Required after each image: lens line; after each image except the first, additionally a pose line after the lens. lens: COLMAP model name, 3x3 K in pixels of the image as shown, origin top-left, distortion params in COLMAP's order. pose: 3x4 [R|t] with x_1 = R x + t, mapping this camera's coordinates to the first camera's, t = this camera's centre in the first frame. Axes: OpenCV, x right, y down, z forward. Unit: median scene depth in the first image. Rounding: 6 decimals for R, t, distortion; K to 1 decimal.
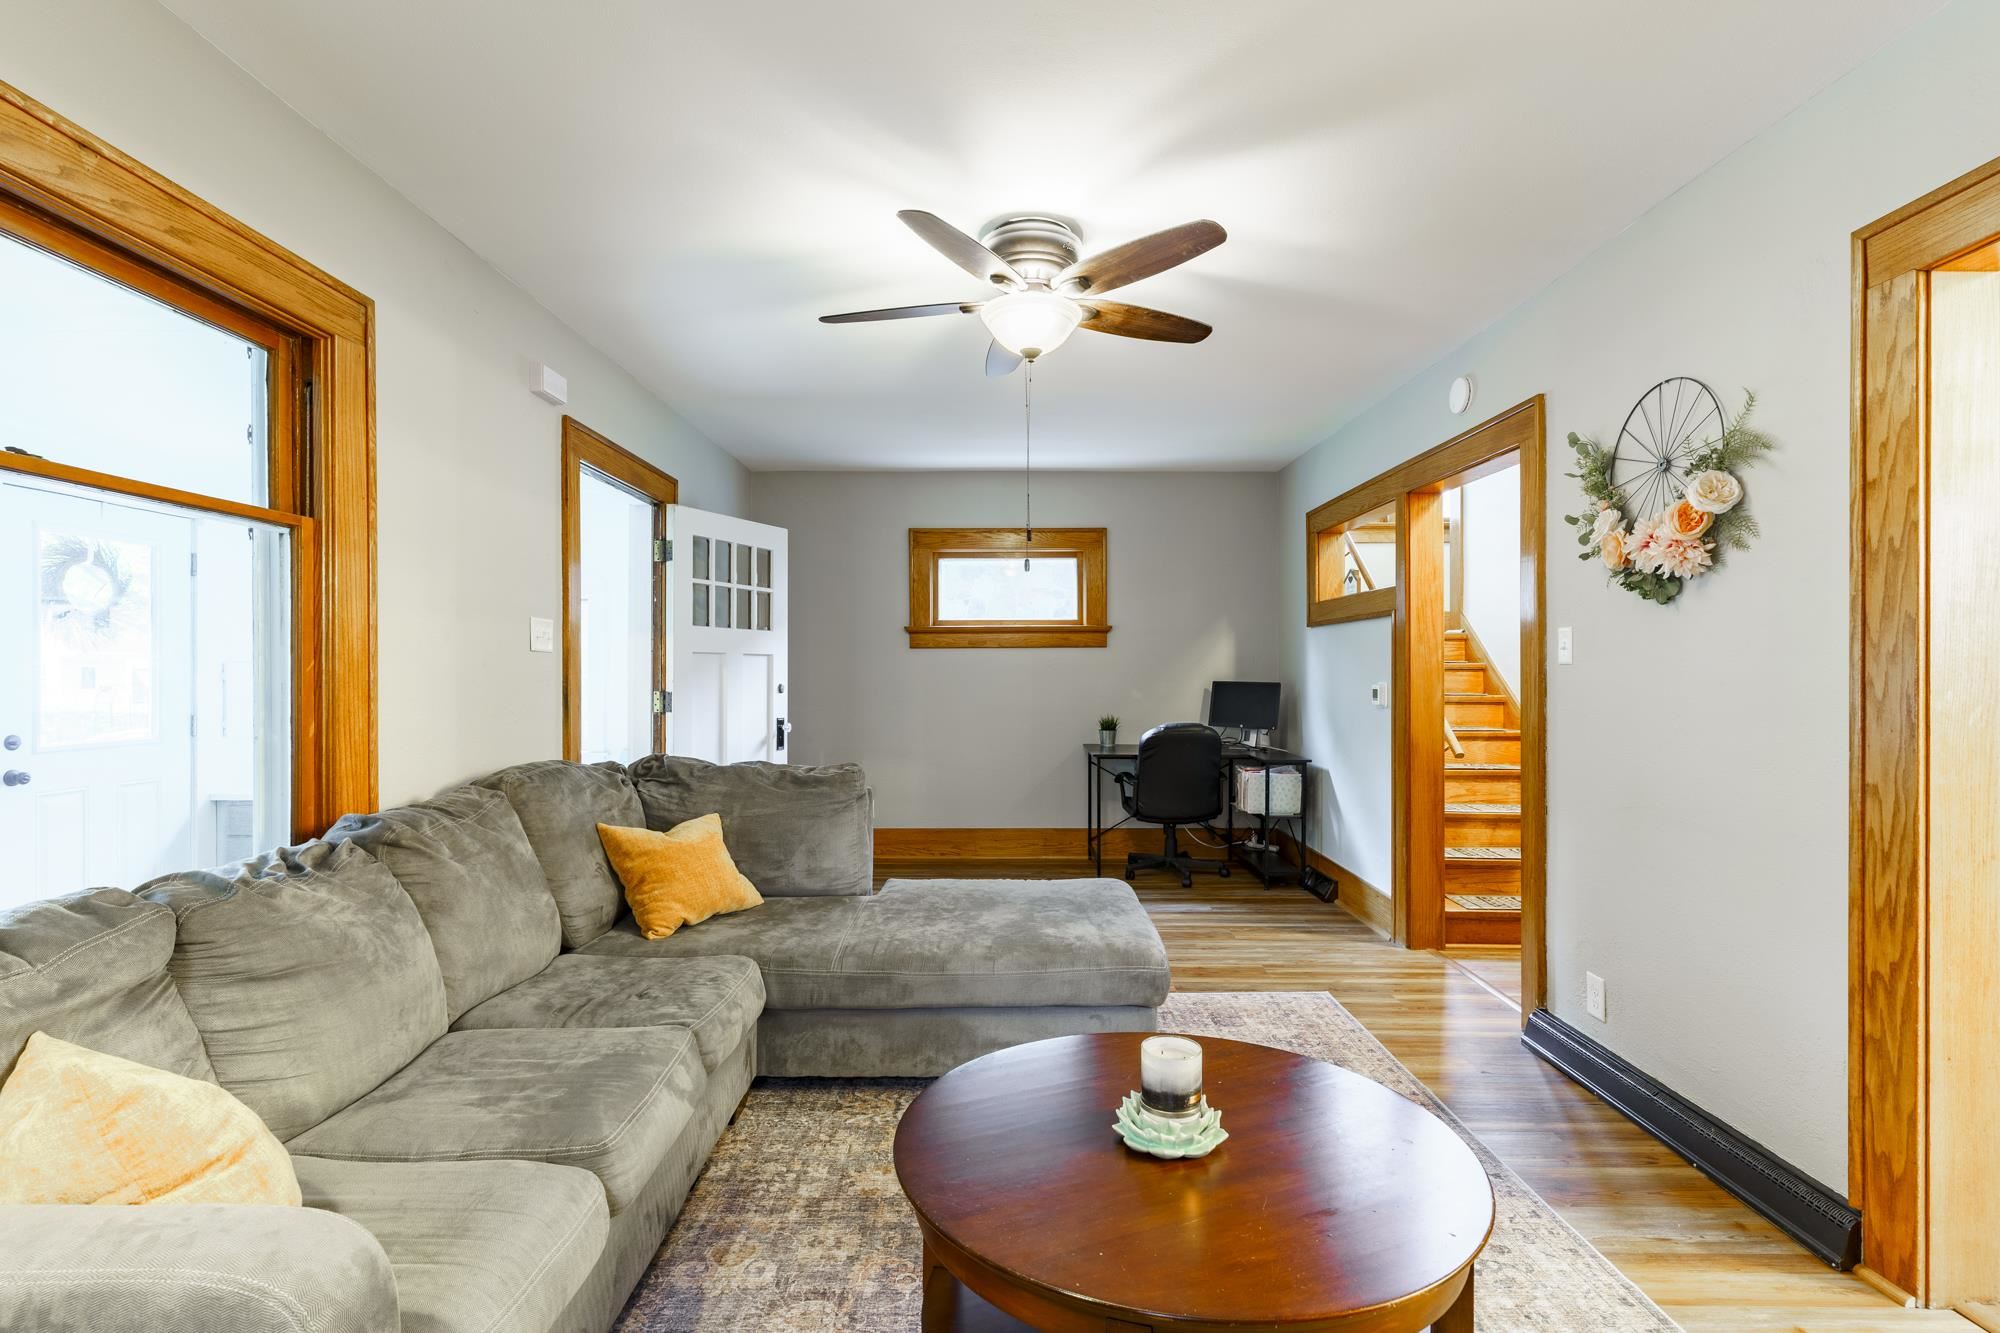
lens RADIAL K [[949.9, 0, 1010.7], [0, 949.9, 675.5], [0, 0, 1]] dist [0.002957, 0.000502]
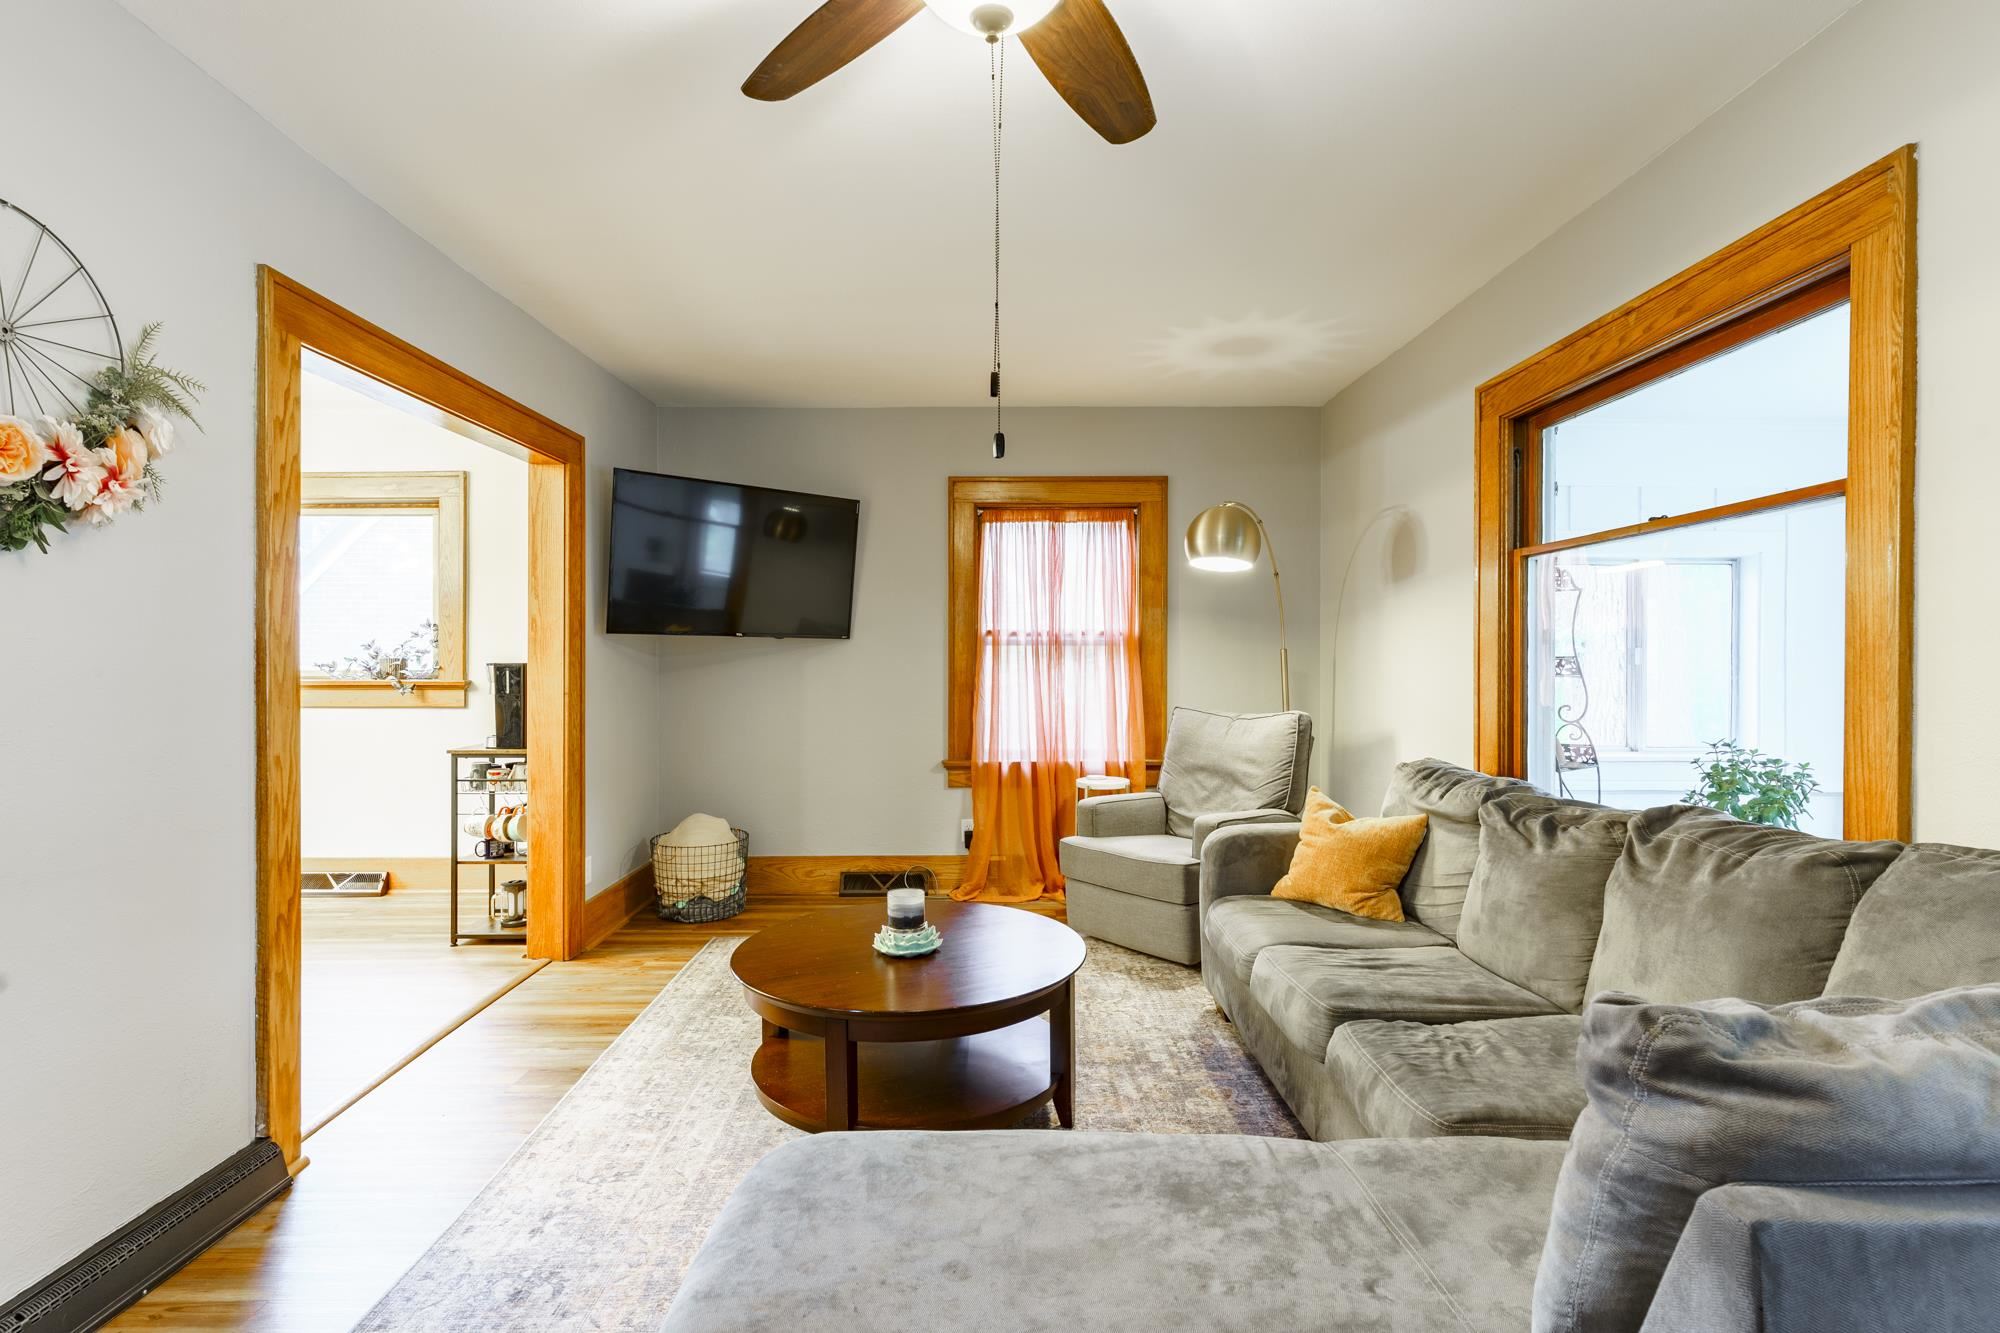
lens RADIAL K [[961.5, 0, 1006.8], [0, 961.5, 668.7], [0, 0, 1]] dist [0.002129, -0.000560]
pose [[-0.999899, -0.000199, -0.014232, 0.018360], [-0.000322, 0.999963, 0.008618, -0.001201], [0.014230, 0.008621, -0.999862, 1.241661]]
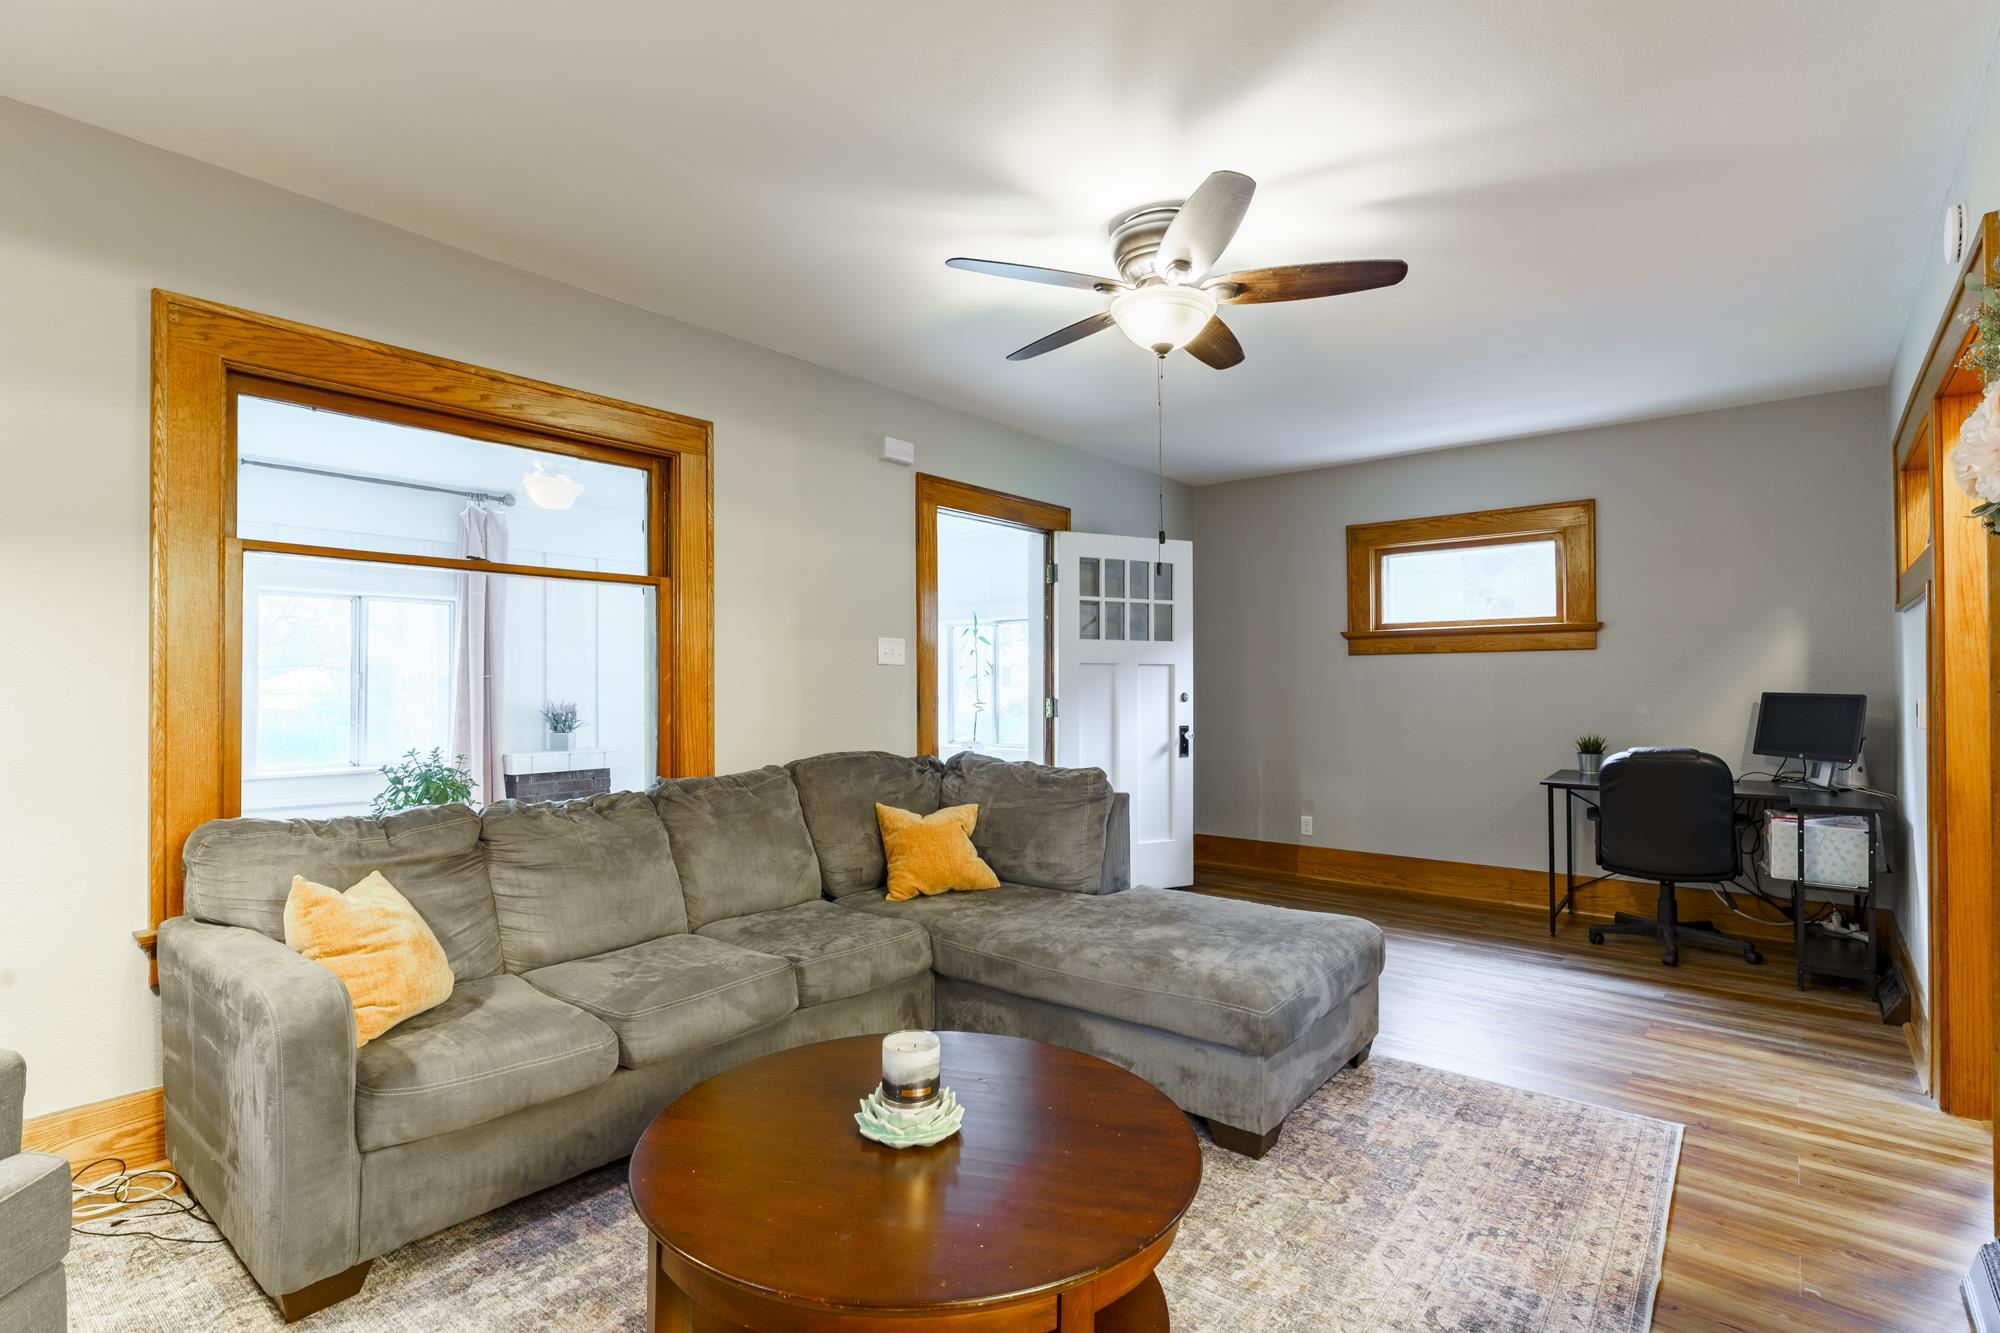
lens RADIAL K [[957.4, 0, 1005.4], [0, 957.4, 681.7], [0, 0, 1]] dist [-0.000470, -0.000122]
pose [[0.767723, -0.002292, -0.640778, 0.427836], [-0.000708, 0.999990, -0.004425, 0.002699], [0.640782, 0.003851, 0.767714, 0.126313]]
